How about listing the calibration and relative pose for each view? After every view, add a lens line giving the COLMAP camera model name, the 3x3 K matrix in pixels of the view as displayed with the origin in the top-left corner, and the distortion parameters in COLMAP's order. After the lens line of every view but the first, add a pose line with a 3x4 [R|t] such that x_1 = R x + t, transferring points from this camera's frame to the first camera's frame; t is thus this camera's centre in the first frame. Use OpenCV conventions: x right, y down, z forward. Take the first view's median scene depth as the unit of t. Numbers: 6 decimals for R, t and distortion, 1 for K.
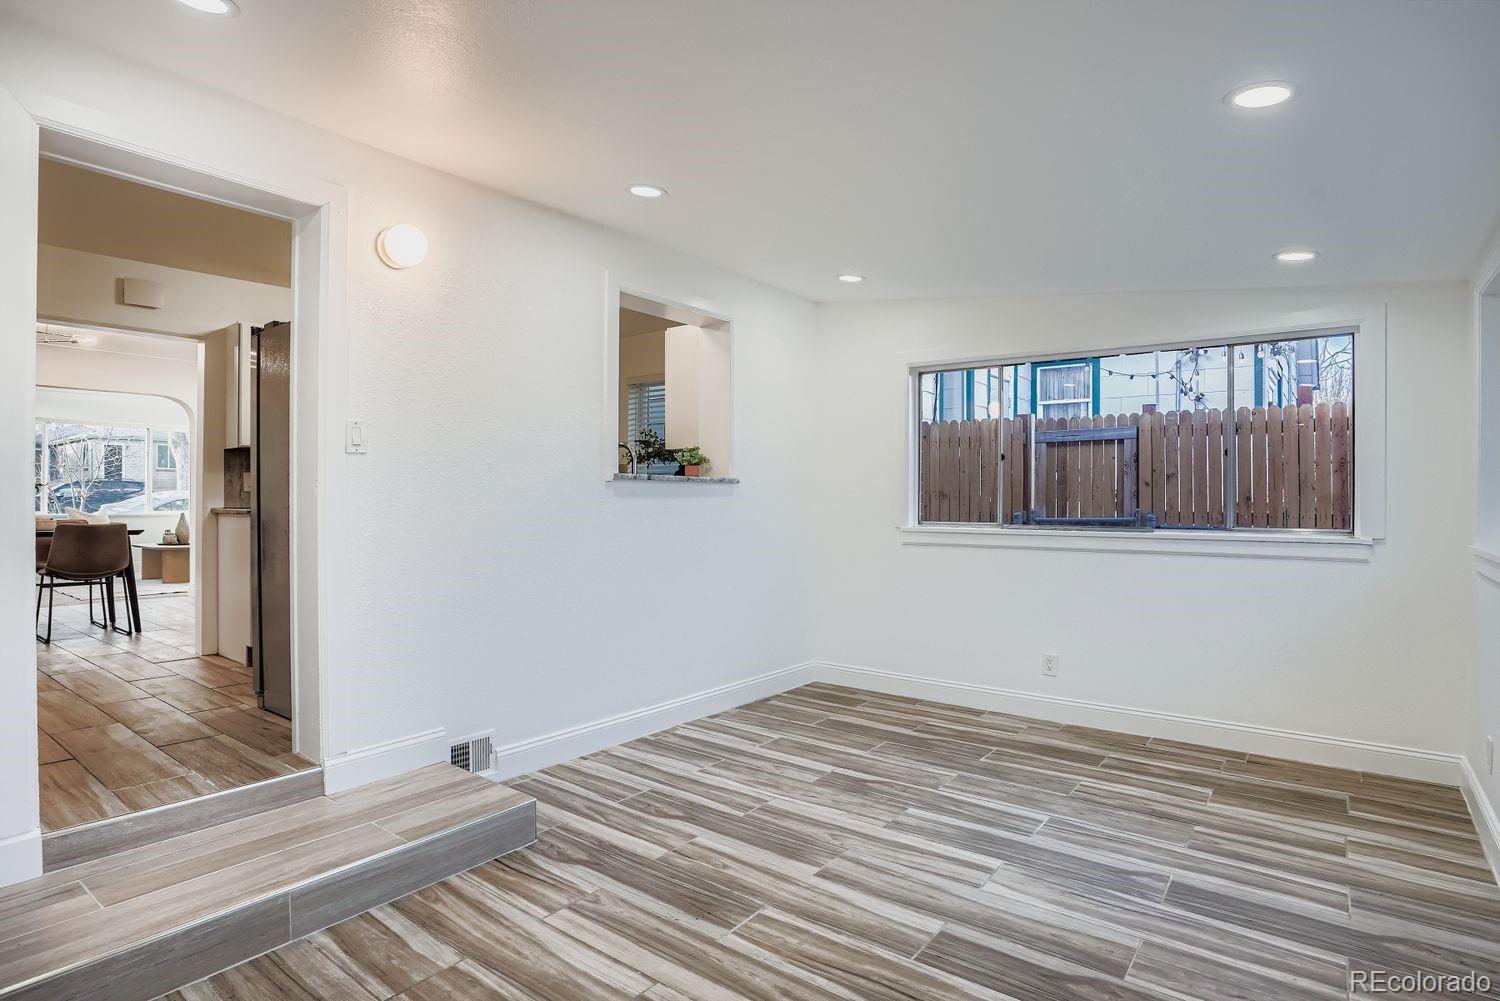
lens RADIAL K [[799.7, 0, 746.4], [0, 799.7, 501.2], [0, 0, 1]] dist [-0.059215, 0.019079]
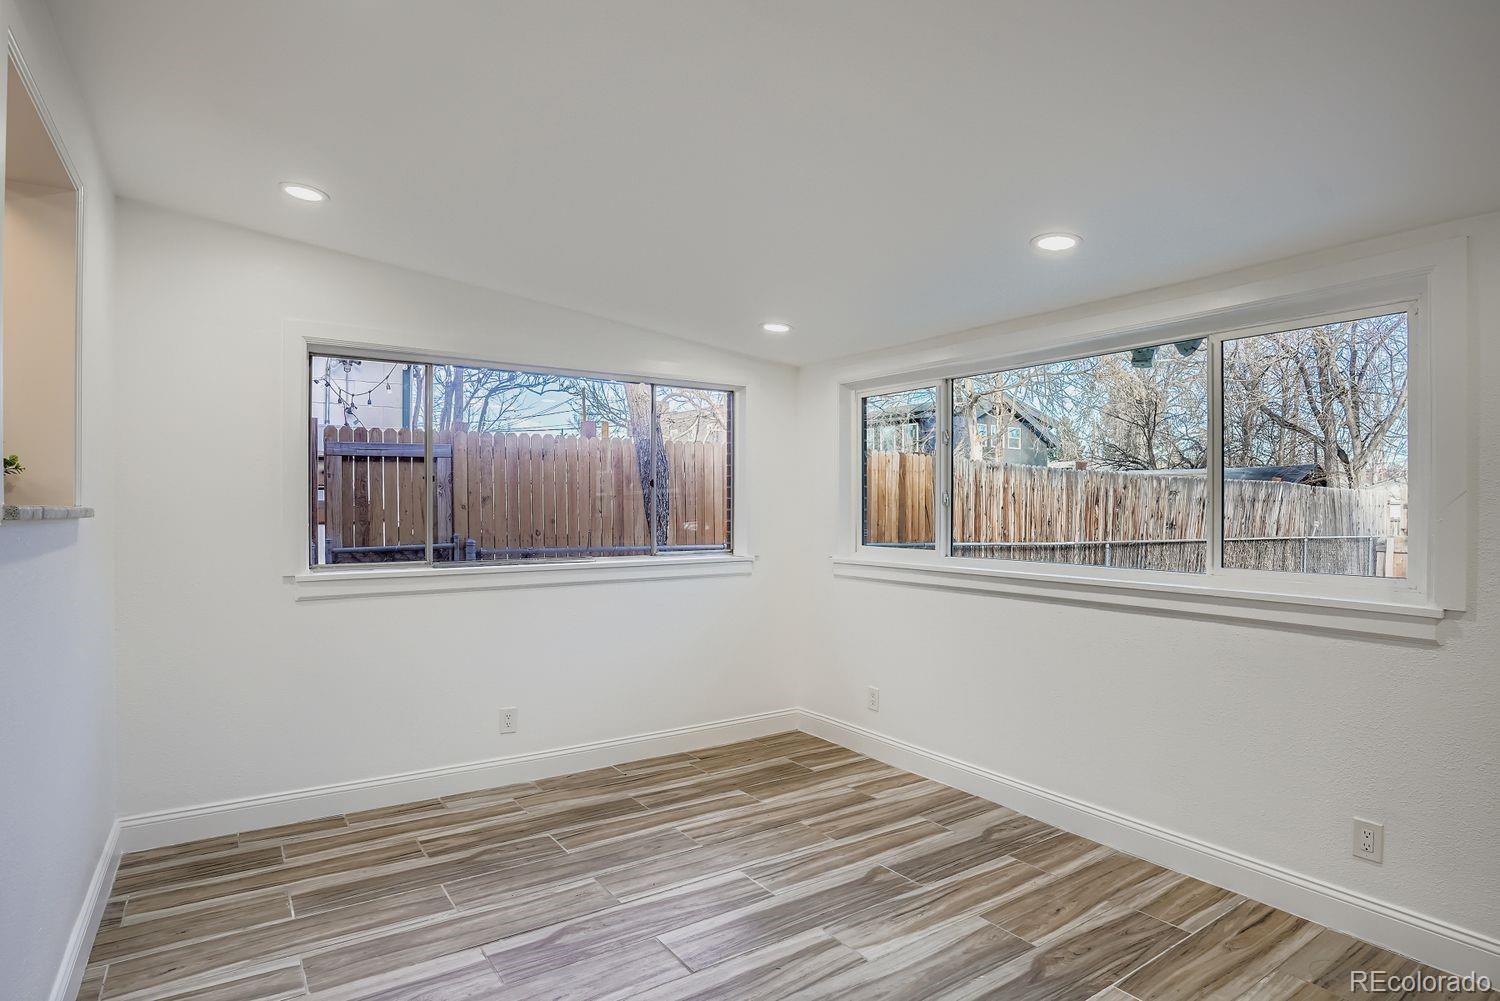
lens RADIAL K [[799.7, 0, 745.9], [0, 799.7, 504.8], [0, 0, 1]] dist [-0.059215, 0.019079]
pose [[0.312289, -0.002915, 0.949983, -0.435164], [0.004052, 0.999990, 0.001736, -0.037302], [-0.949978, 0.003307, 0.312298, 0.574611]]
